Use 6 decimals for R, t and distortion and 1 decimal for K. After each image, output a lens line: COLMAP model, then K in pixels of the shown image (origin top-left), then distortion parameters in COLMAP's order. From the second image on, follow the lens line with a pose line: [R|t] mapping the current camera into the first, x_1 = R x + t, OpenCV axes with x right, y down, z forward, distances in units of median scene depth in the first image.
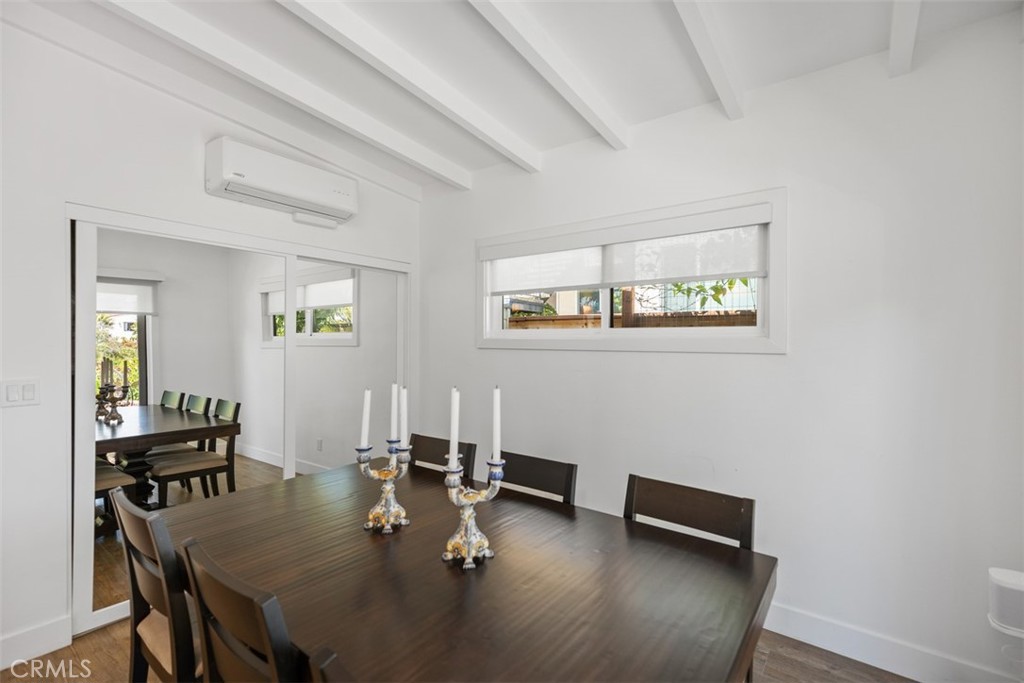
lens RADIAL K [[465.4, 0, 517.8], [0, 465.4, 339.0], [0, 0, 1]] dist [0.003528, 0.000122]
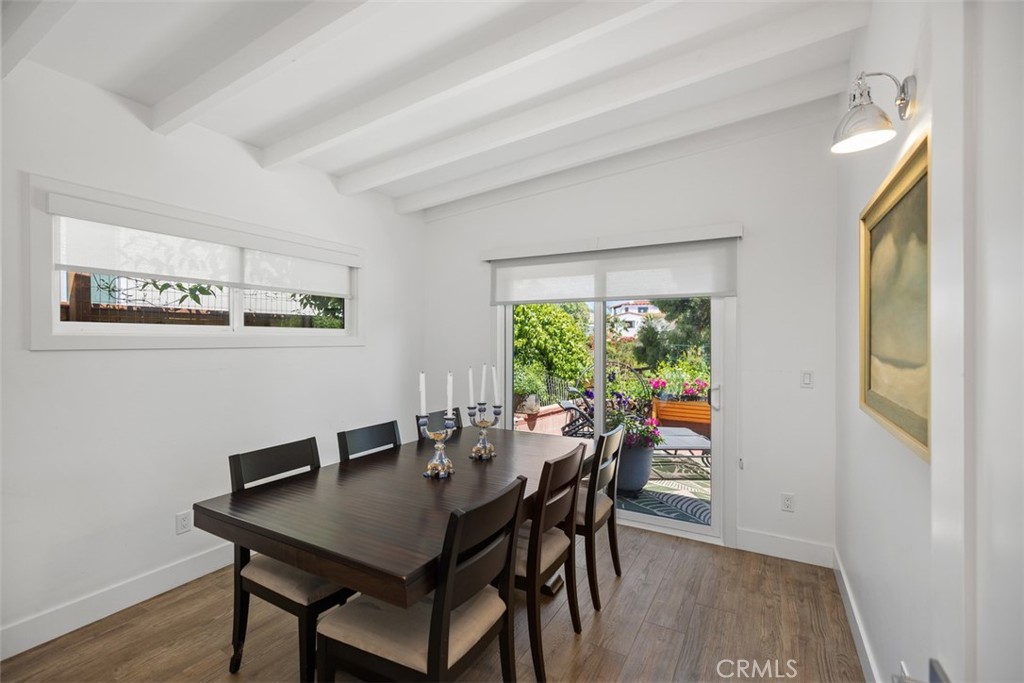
lens RADIAL K [[465.4, 0, 516.5], [0, 465.4, 341.6], [0, 0, 1]] dist [0.003528, 0.000122]
pose [[-0.131755, -0.010807, 0.991223, -0.746659], [-0.008879, 0.999913, 0.009721, -0.002833], [-0.991243, -0.007520, -0.131839, 0.400931]]
